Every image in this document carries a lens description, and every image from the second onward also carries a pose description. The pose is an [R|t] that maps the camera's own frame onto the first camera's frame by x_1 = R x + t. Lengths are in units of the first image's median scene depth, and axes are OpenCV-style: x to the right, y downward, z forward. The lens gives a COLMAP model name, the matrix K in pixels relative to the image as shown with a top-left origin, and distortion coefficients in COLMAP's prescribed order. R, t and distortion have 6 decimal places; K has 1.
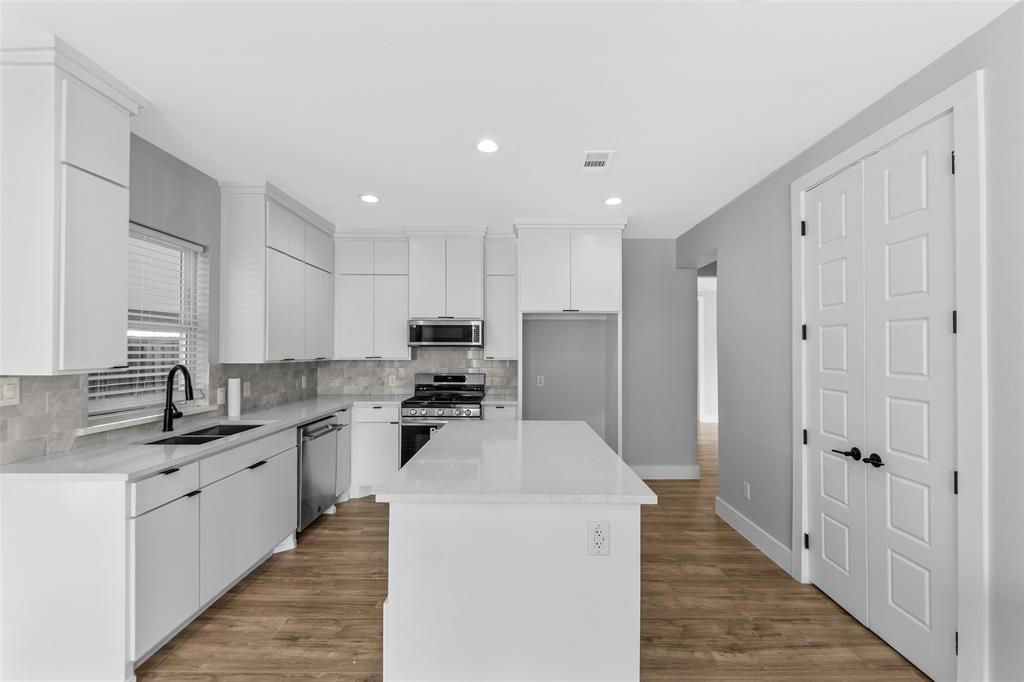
lens RADIAL K [[426.4, 0, 515.7], [0, 426.4, 345.1], [0, 0, 1]] dist [-0.001582, -0.000213]
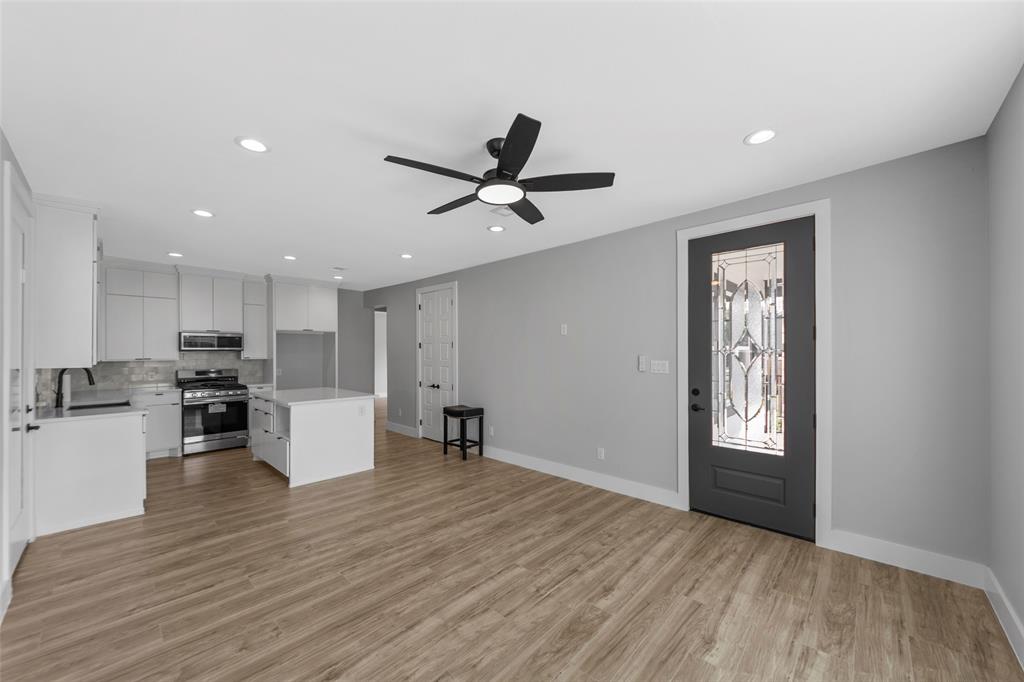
lens RADIAL K [[371.9, 0, 517.5], [0, 371.9, 349.0], [0, 0, 1]] dist [-0.006769, -0.001314]
pose [[0.684083, 0.001293, 0.729403, -0.406324], [-0.003853, 0.999991, 0.001841, -0.009279], [-0.729394, -0.004070, 0.684082, -0.696785]]
